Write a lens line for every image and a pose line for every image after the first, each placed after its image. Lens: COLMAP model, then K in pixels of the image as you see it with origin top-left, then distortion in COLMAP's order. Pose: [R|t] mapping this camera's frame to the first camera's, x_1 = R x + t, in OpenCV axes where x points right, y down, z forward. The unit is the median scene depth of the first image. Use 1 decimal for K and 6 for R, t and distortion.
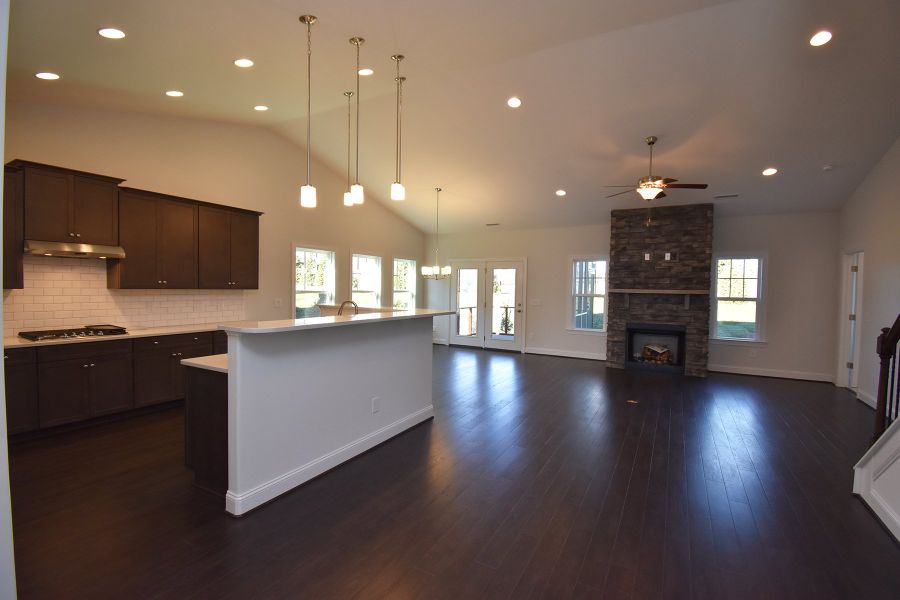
lens RADIAL K [[399.7, 0, 453.1], [0, 399.7, 297.3], [0, 0, 1]] dist [-0.003595, -0.008394]
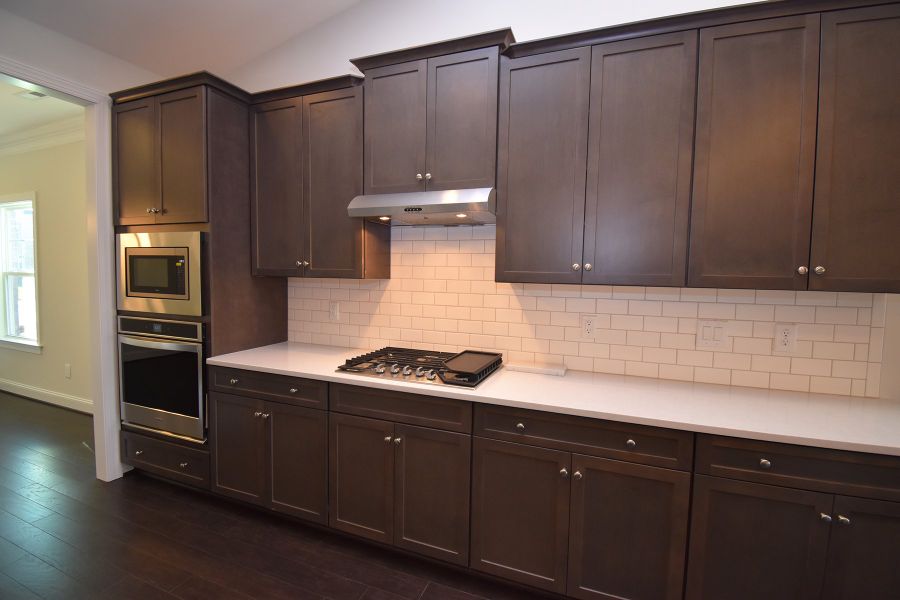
lens RADIAL K [[399.7, 0, 453.0], [0, 399.7, 297.9], [0, 0, 1]] dist [-0.003595, -0.008394]
pose [[0.140275, 0.043384, -0.989162, -0.249568], [-0.042826, 0.998370, 0.037715, -0.011847], [0.989186, 0.037072, 0.141905, 0.567513]]
